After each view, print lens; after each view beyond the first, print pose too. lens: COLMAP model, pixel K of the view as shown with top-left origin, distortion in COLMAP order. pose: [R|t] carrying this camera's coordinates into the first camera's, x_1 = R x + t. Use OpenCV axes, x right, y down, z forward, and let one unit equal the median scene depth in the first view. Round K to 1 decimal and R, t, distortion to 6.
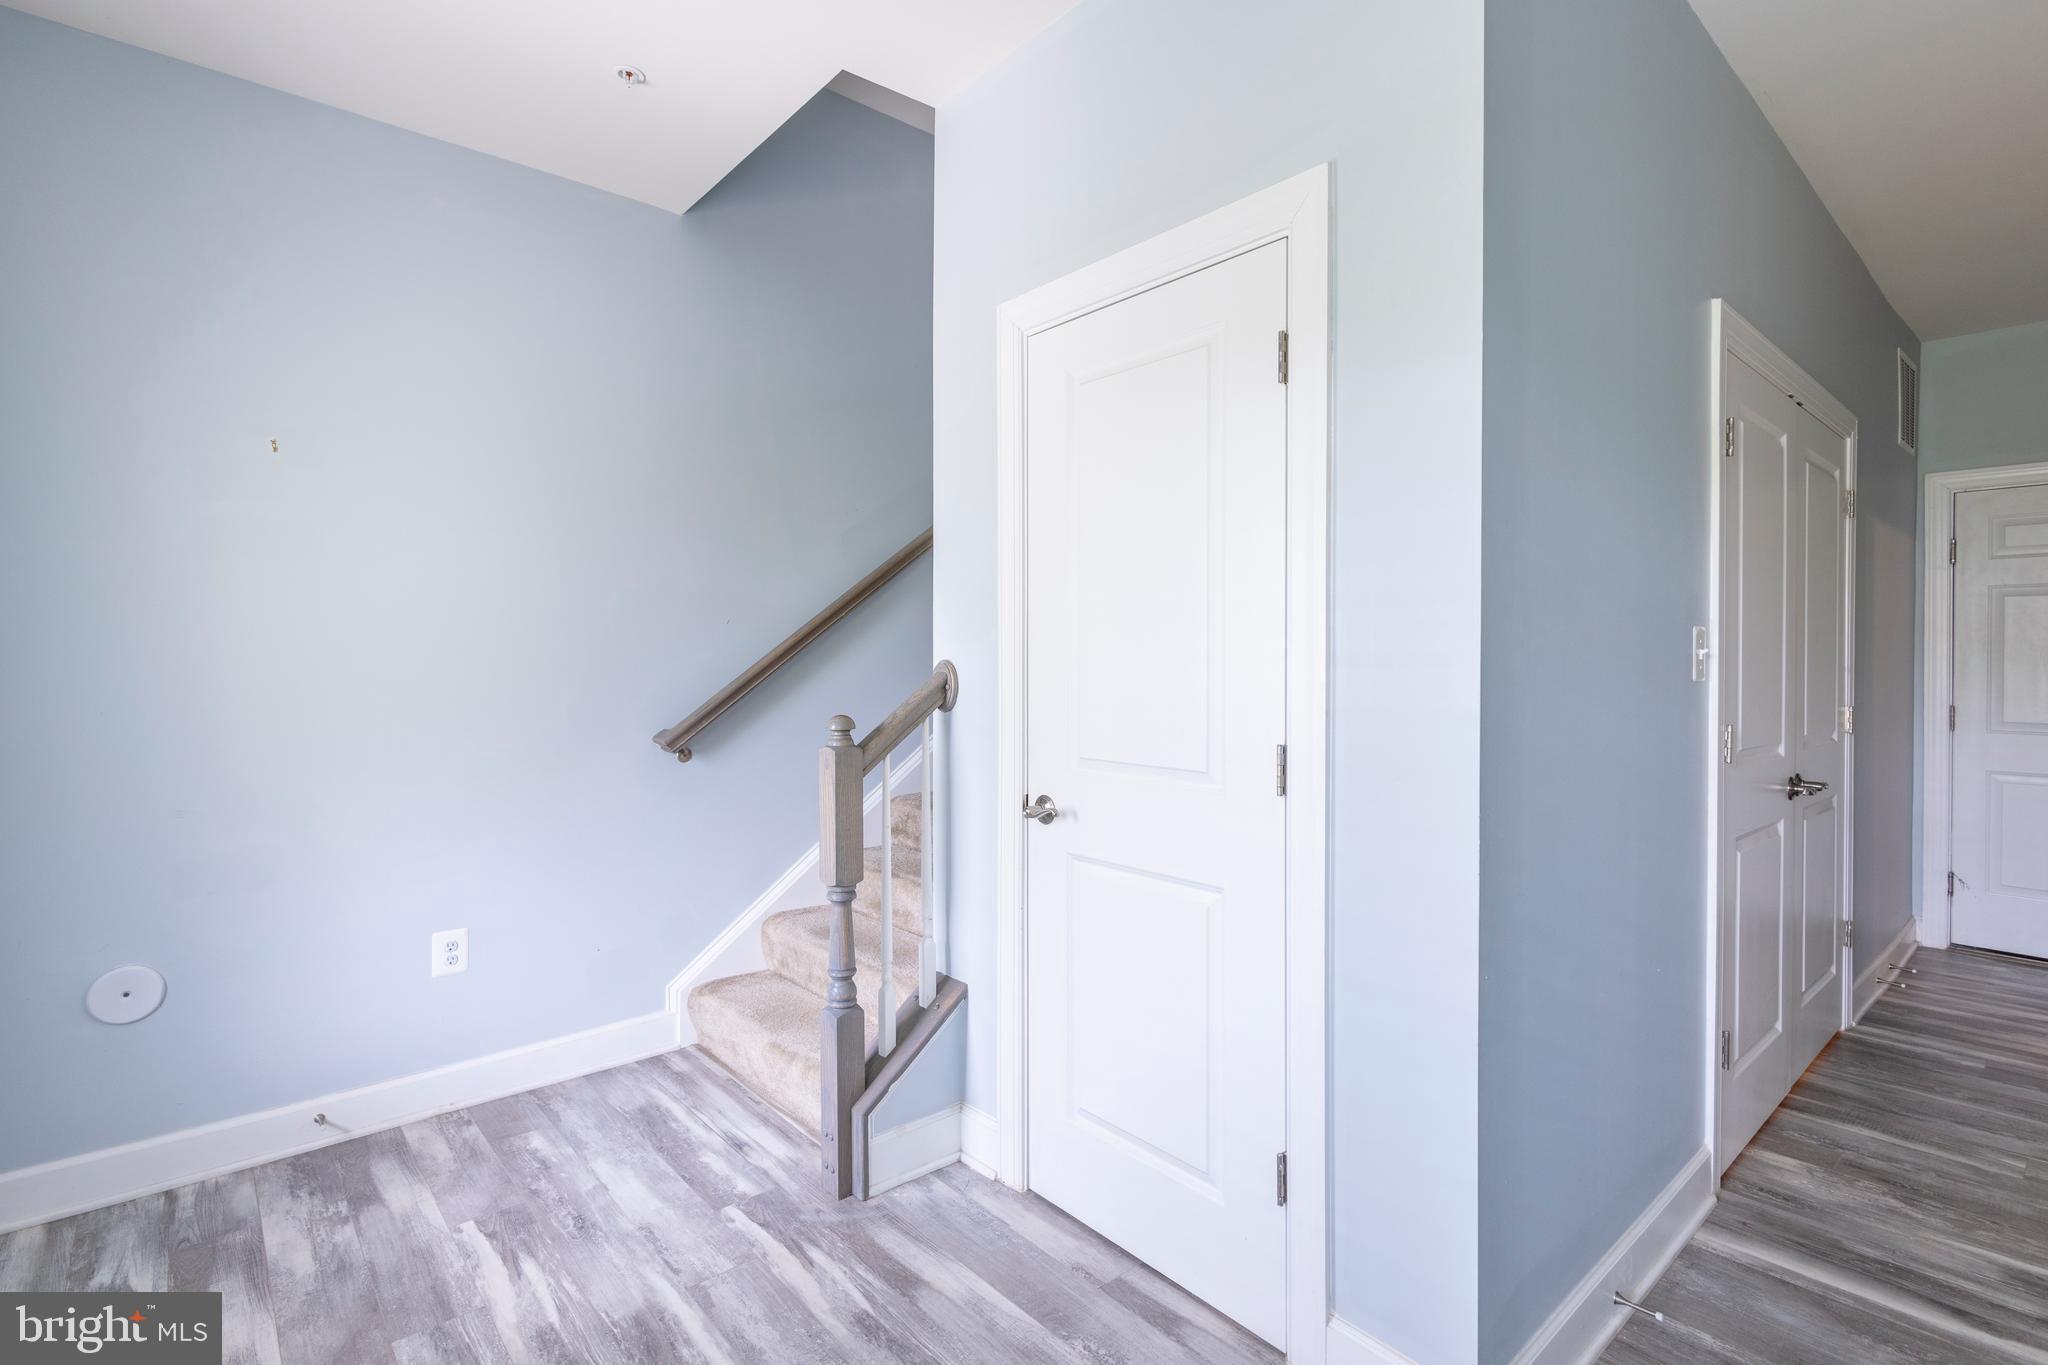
lens RADIAL K [[996.8, 0, 1071.9], [0, 996.8, 666.9], [0, 0, 1]] dist [0.003404, -0.000113]
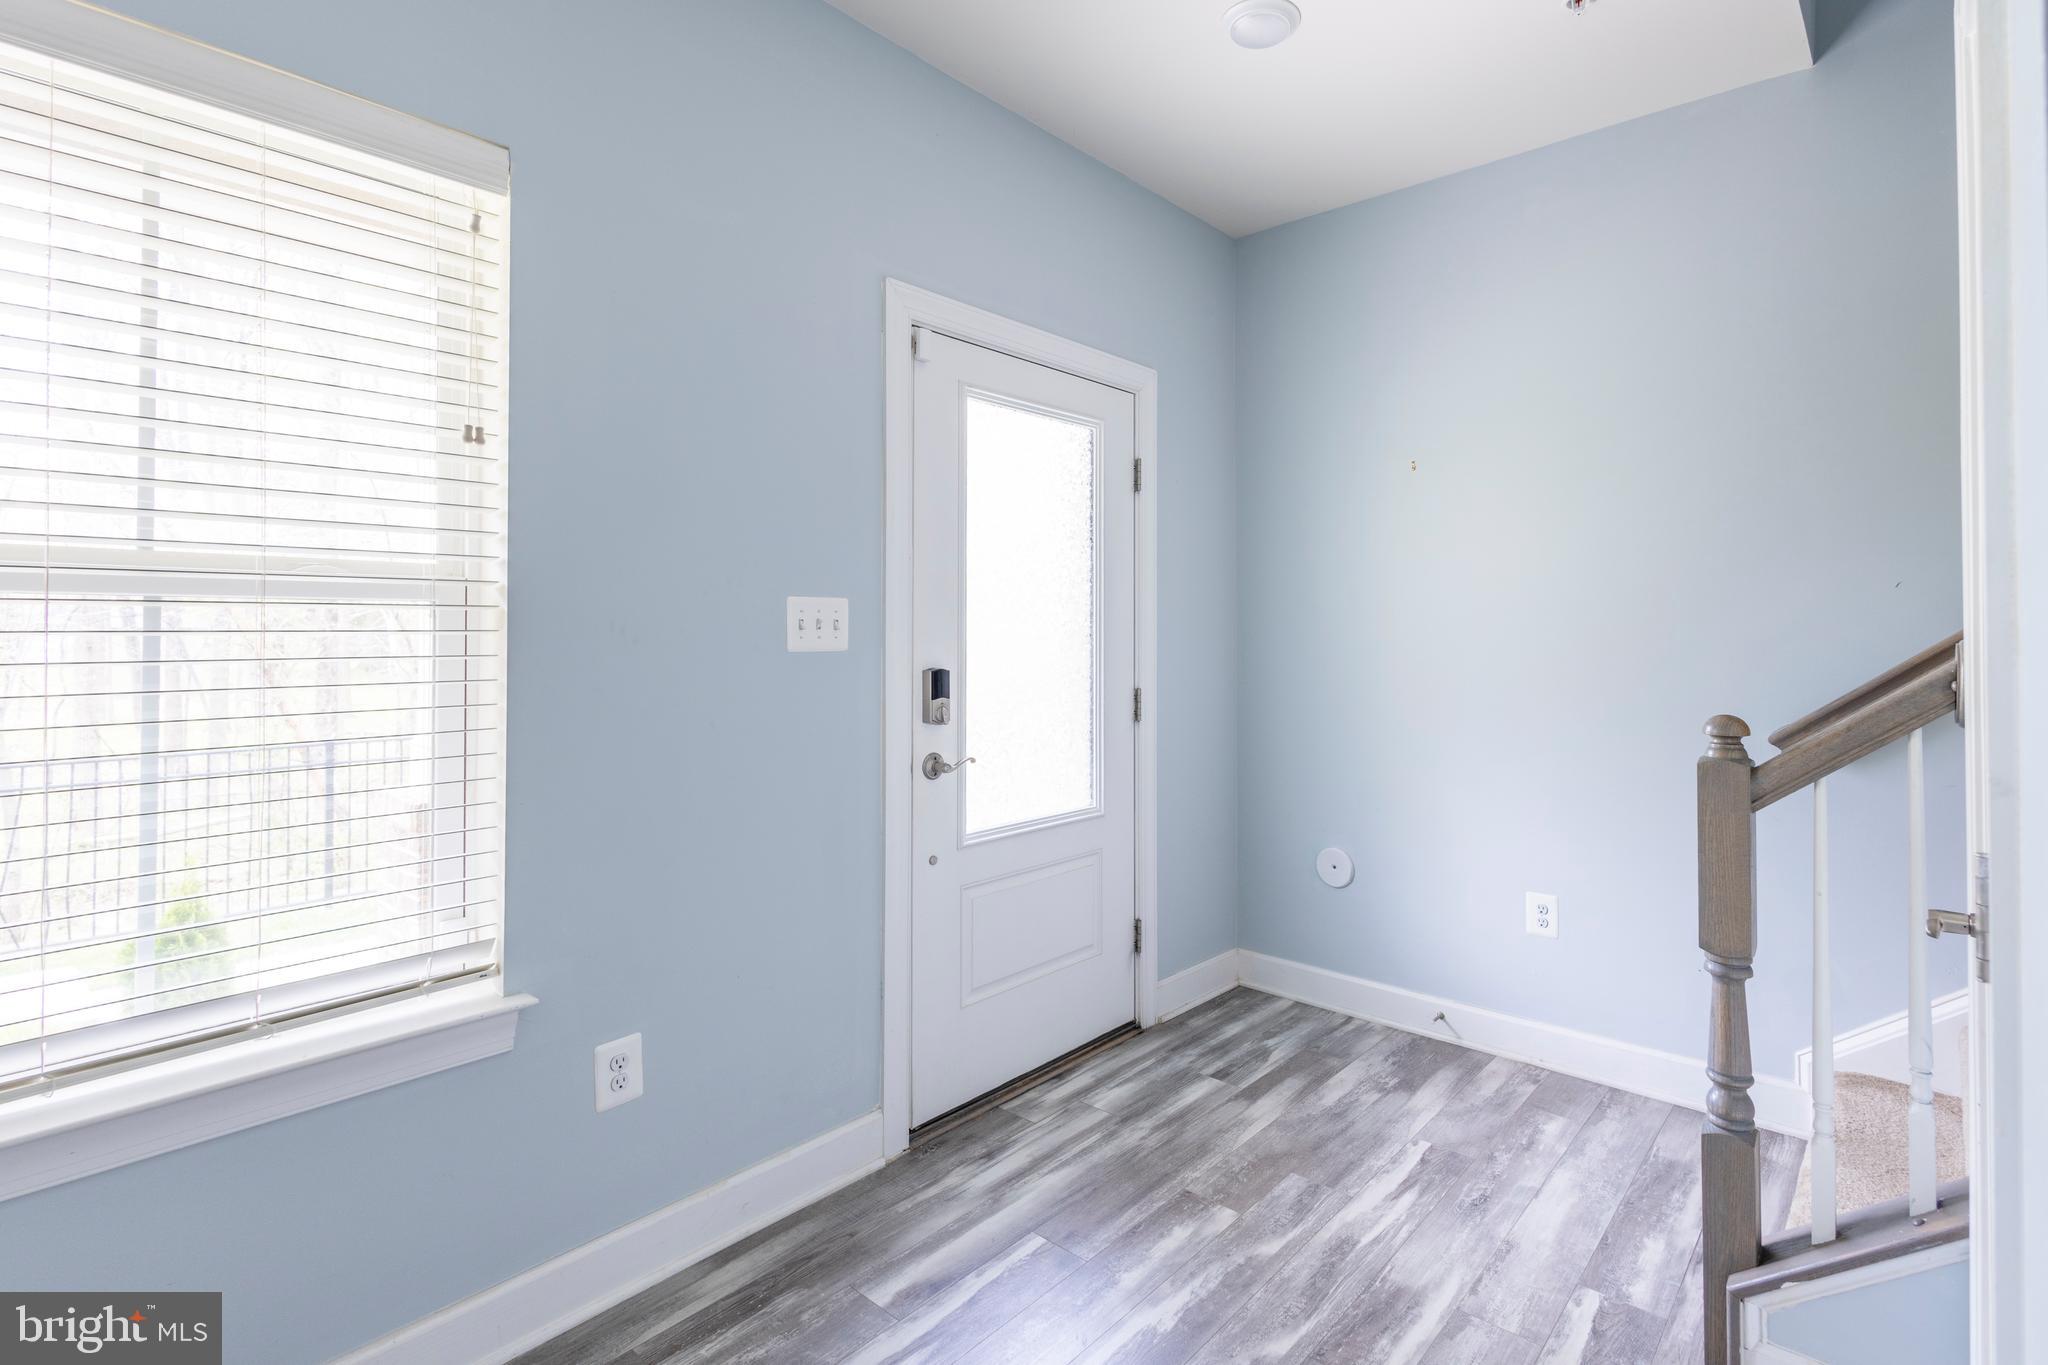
lens RADIAL K [[989.6, 0, 1030.2], [0, 989.6, 620.6], [0, 0, 1]] dist [-0.000646, -0.000507]
pose [[0.078748, -0.009006, -0.996854, 0.441040], [-0.013407, 0.999859, -0.010092, -0.005736], [0.996804, 0.014159, 0.078616, 0.448137]]
